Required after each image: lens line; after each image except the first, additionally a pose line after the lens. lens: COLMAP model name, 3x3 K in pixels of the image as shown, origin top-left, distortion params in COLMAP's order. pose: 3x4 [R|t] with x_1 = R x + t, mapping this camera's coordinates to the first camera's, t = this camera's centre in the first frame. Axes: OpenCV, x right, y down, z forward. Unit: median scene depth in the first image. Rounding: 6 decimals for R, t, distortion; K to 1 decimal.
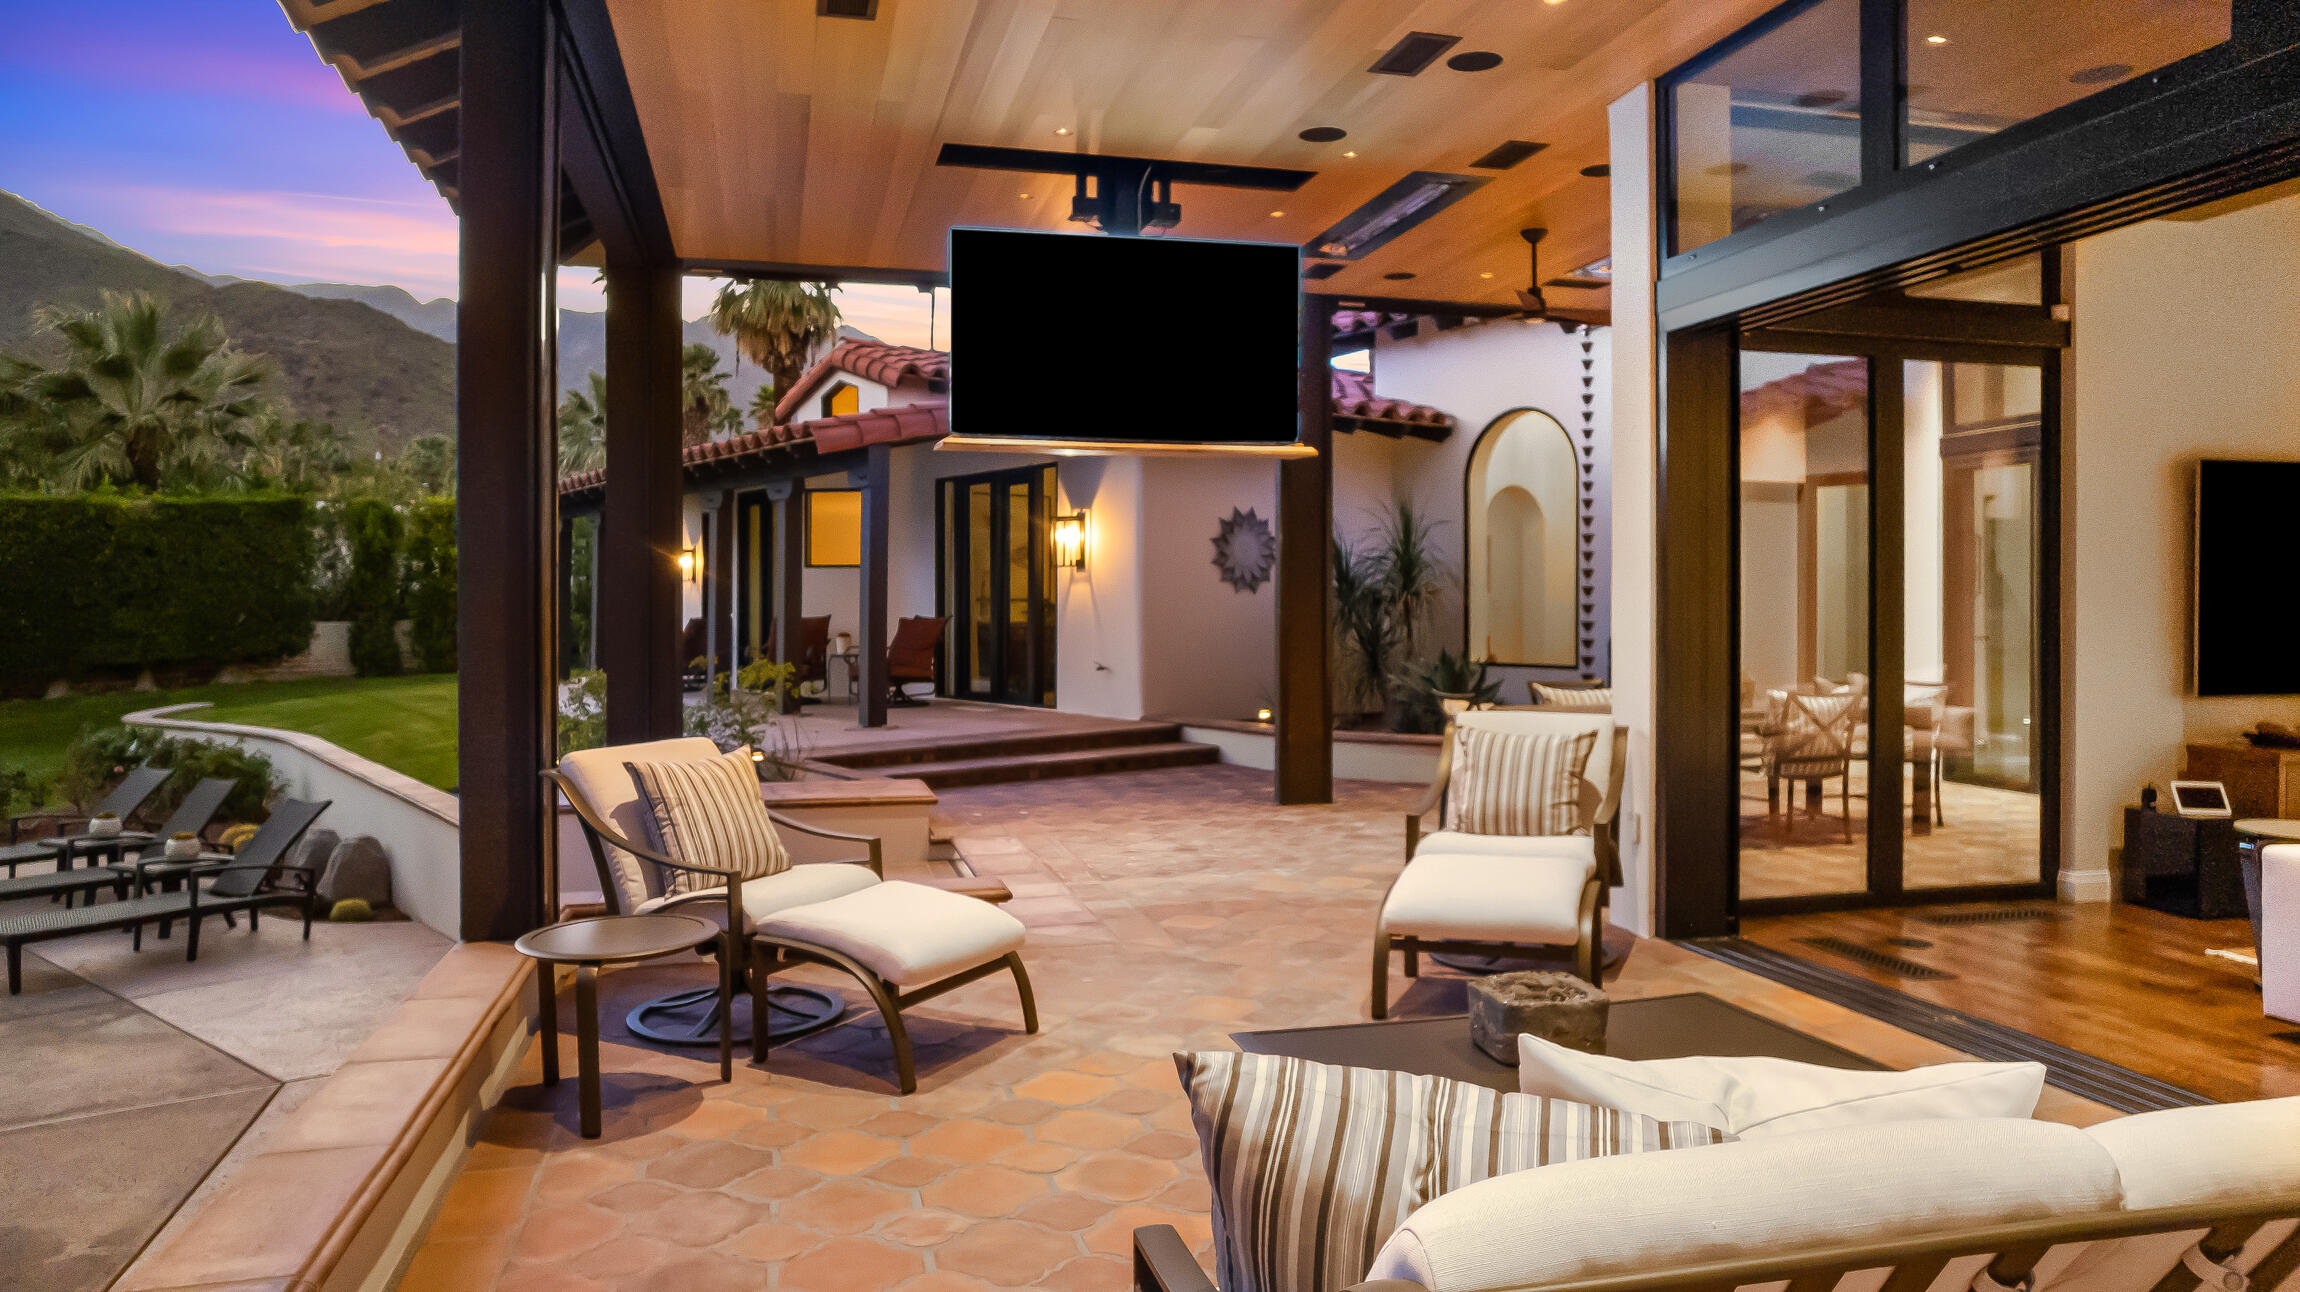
lens RADIAL K [[1484.4, 0, 1153.5], [0, 1484.4, 635.2], [0, 0, 1]] dist [-0.068761, 0.058402]
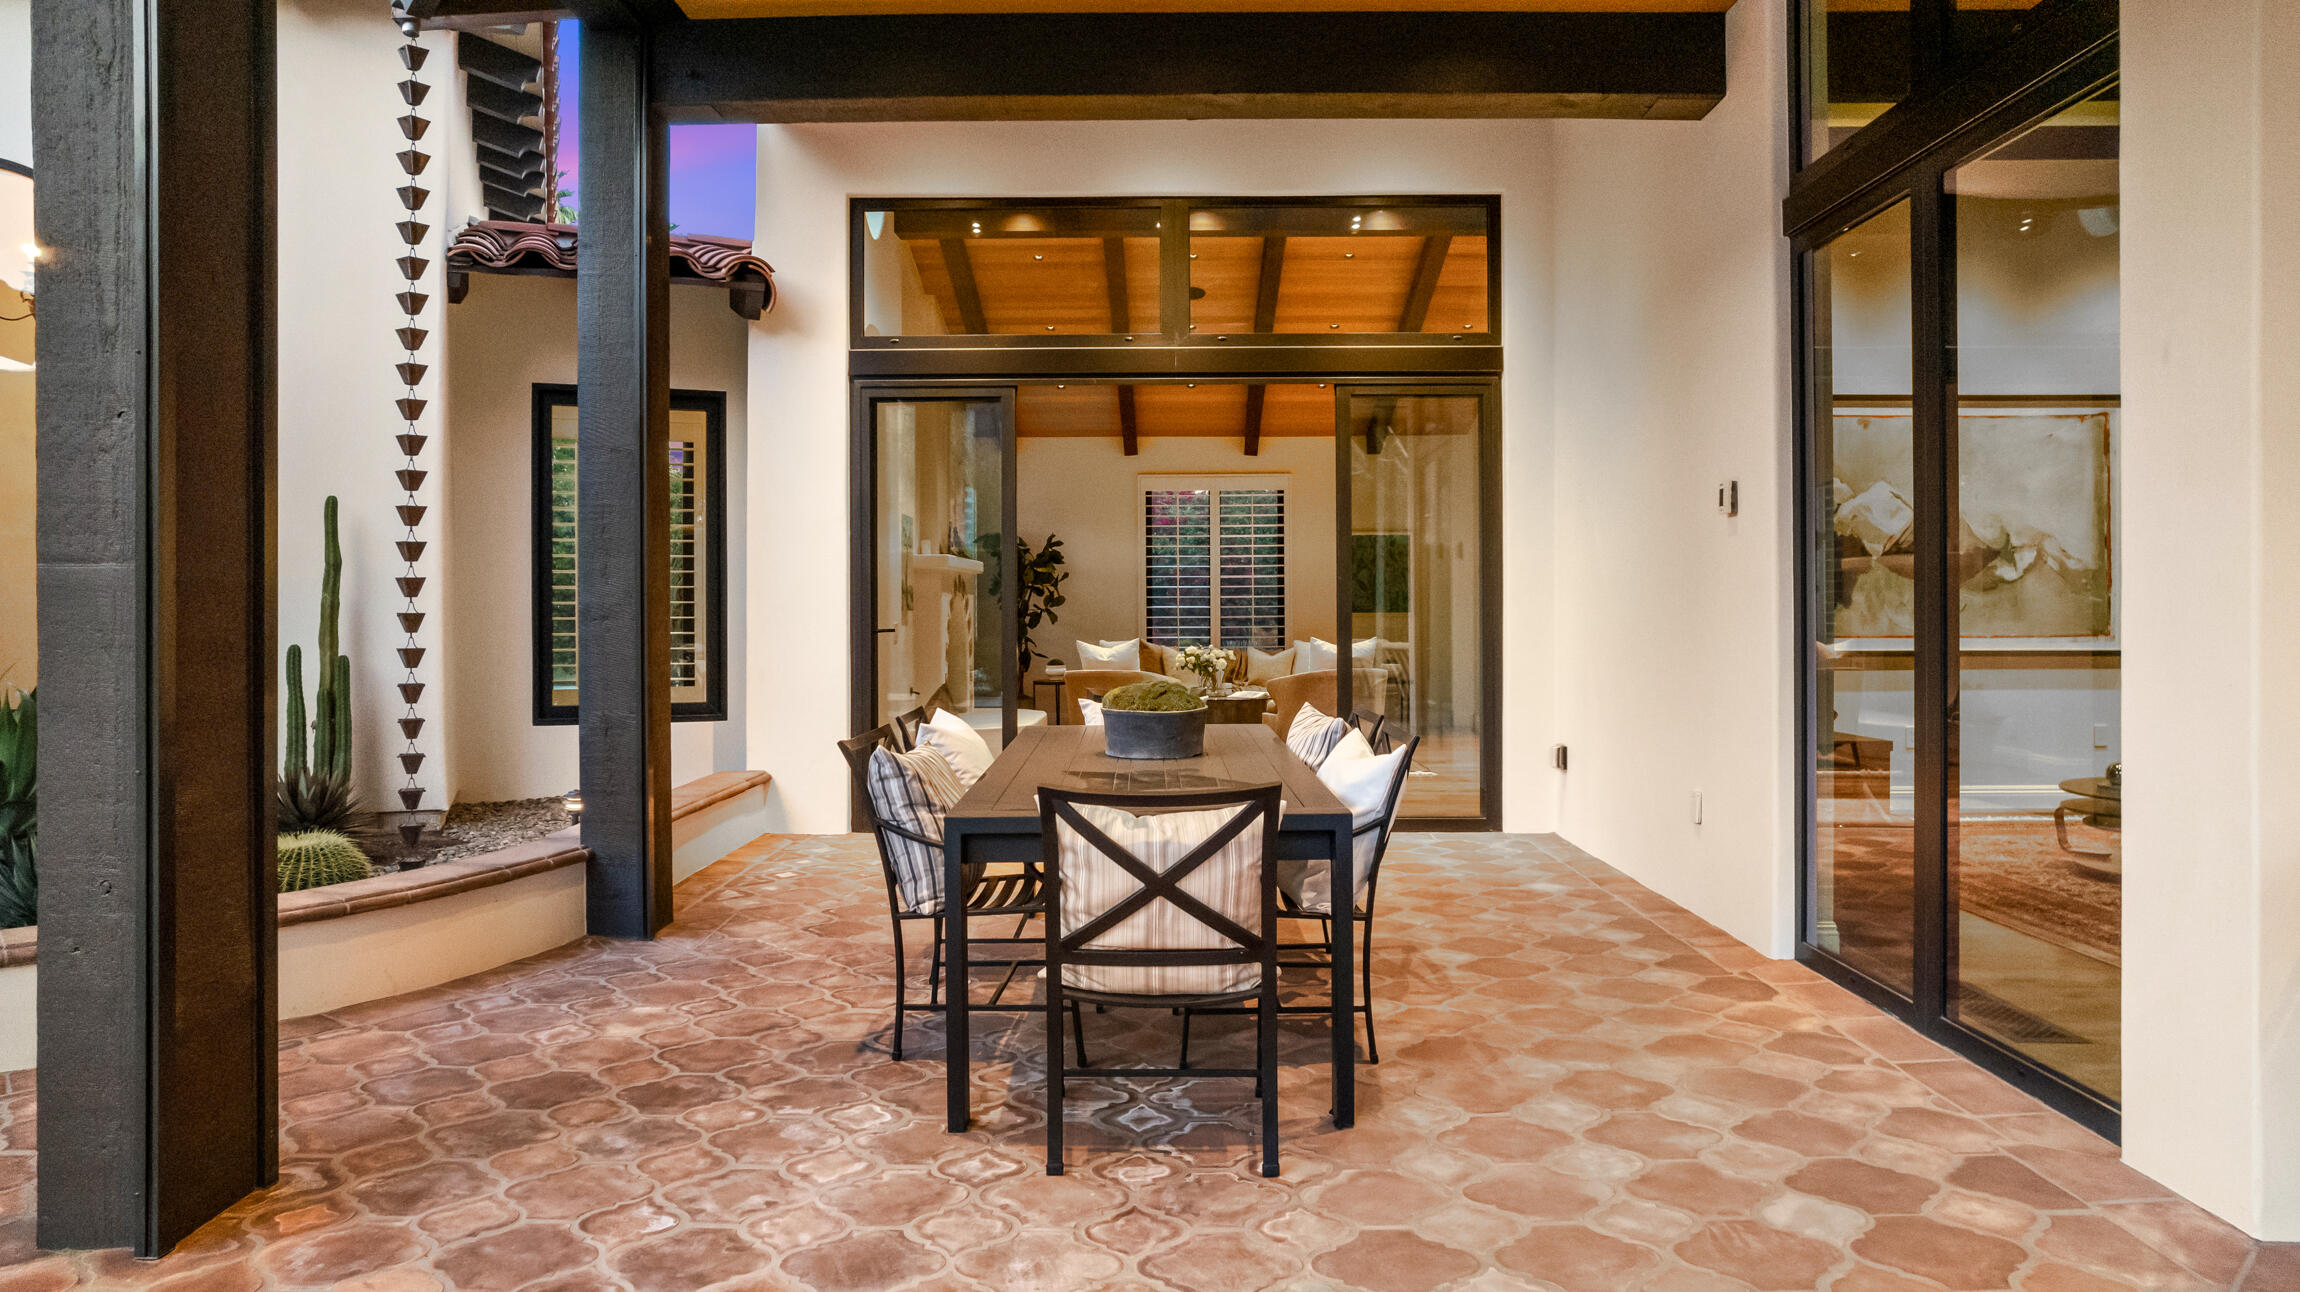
lens RADIAL K [[1484.4, 0, 1144.9], [0, 1484.4, 610.6], [0, 0, 1]] dist [-0.068761, 0.058402]
pose [[0.262986, -0.004149, 0.964791, -0.053344], [0.022045, 0.999756, -0.001710, -0.001396], [-0.964548, 0.021719, 0.263014, 0.316858]]
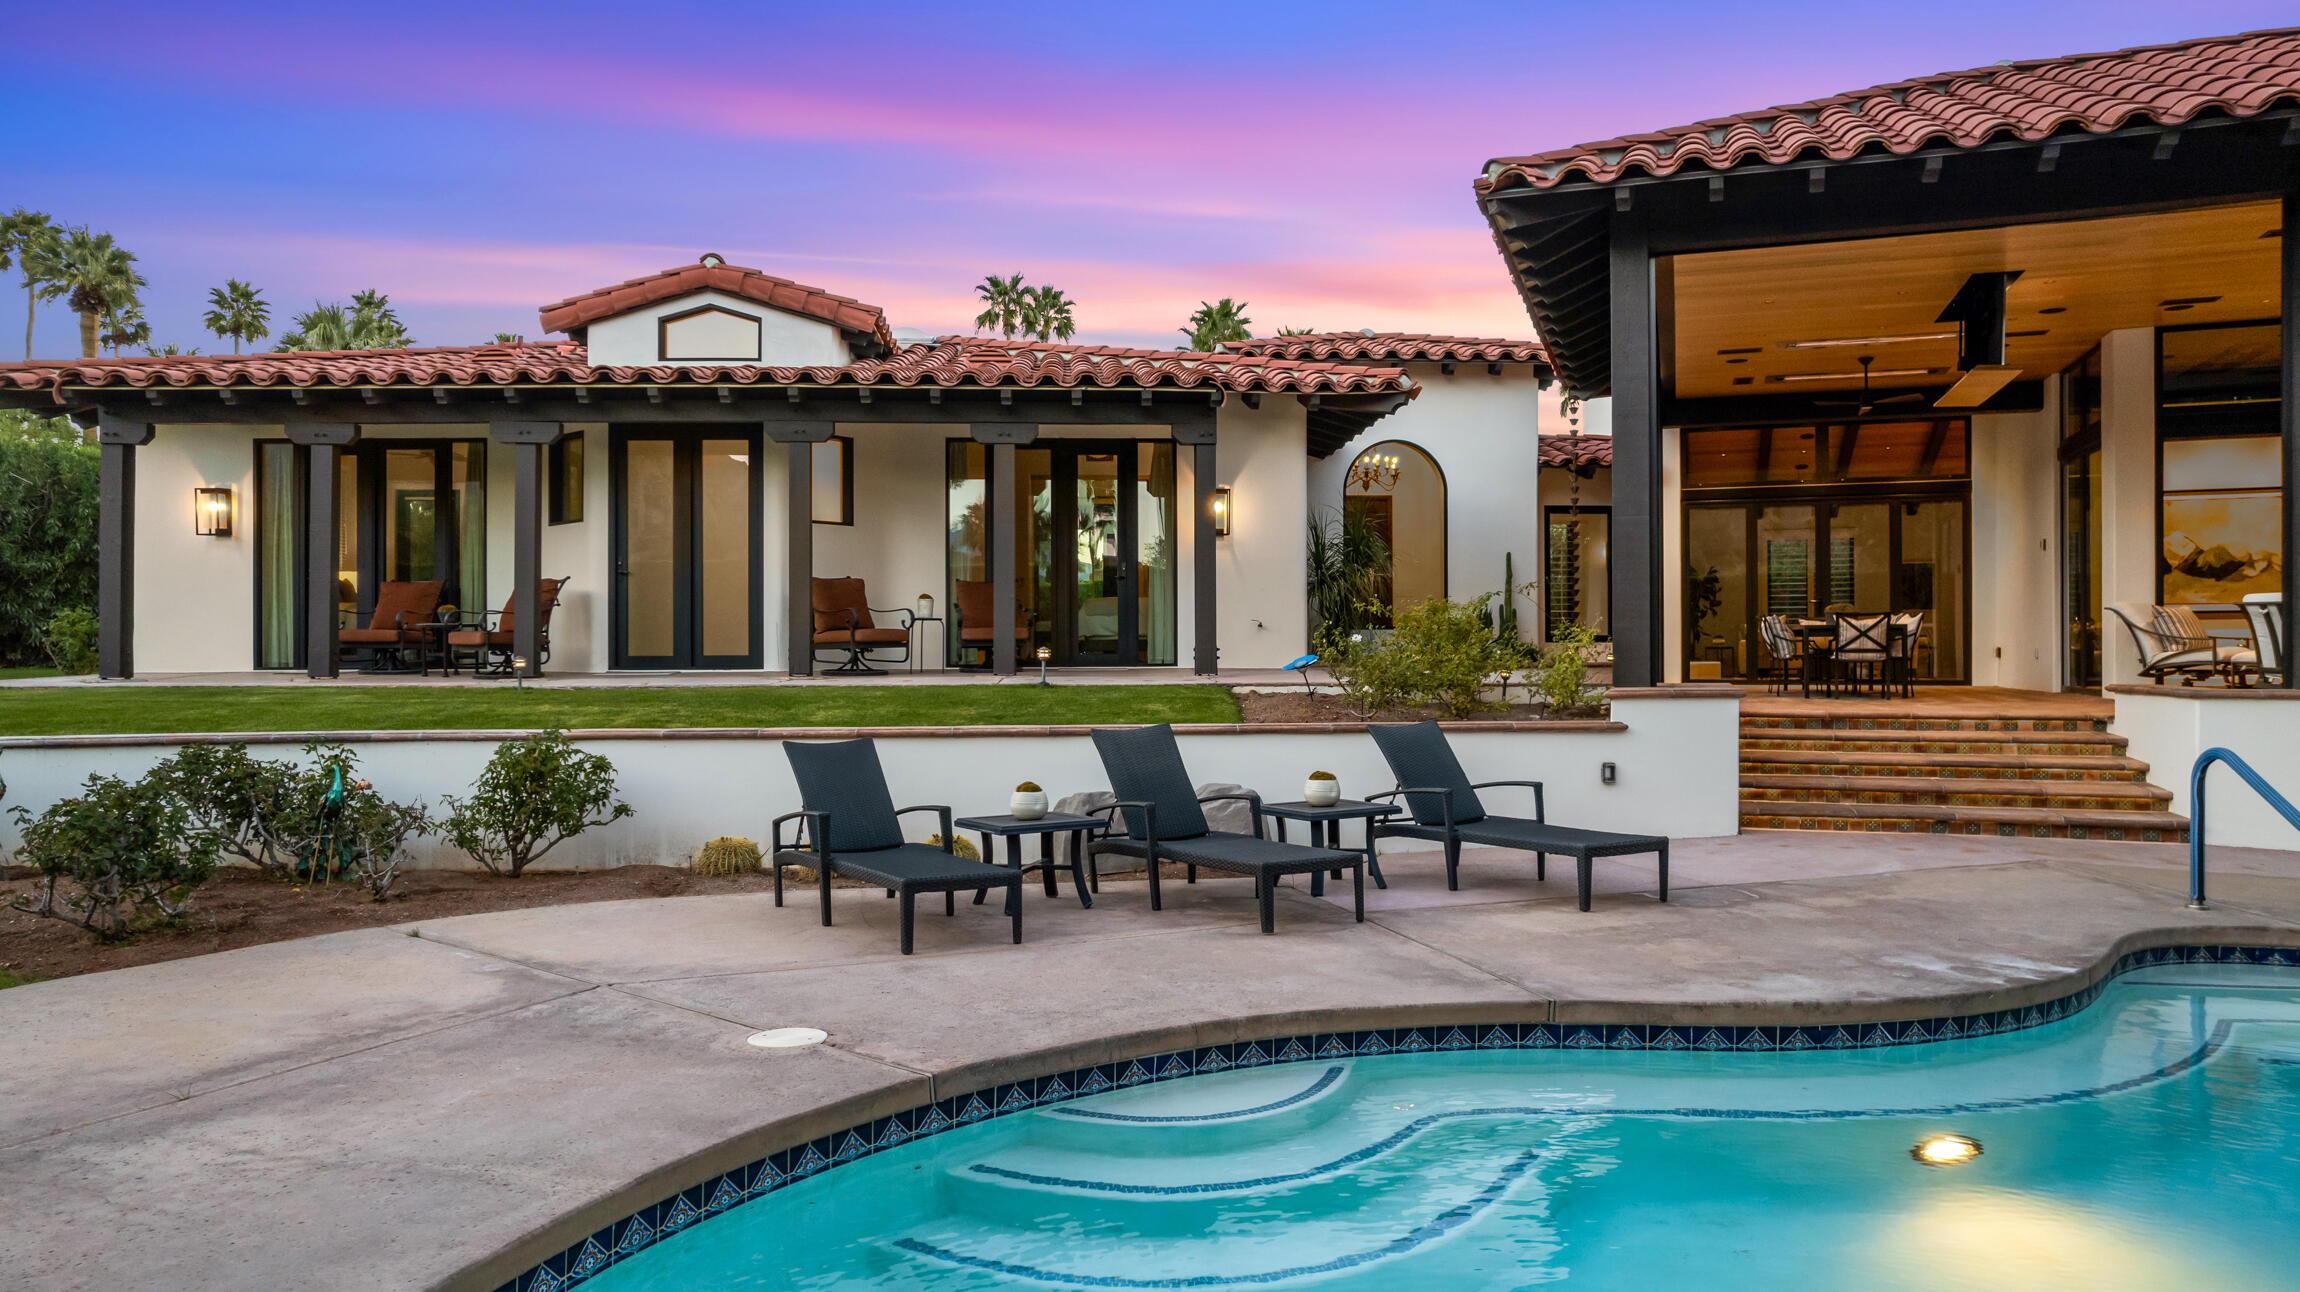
lens RADIAL K [[1484.4, 0, 1153.6], [0, 1484.4, 634.8], [0, 0, 1]] dist [-0.068761, 0.058402]
pose [[0.555814, 0.007554, 0.831272, -0.604304], [0.019228, 0.999574, -0.021940, 0.031439], [-0.831084, 0.028178, 0.555432, 0.256618]]
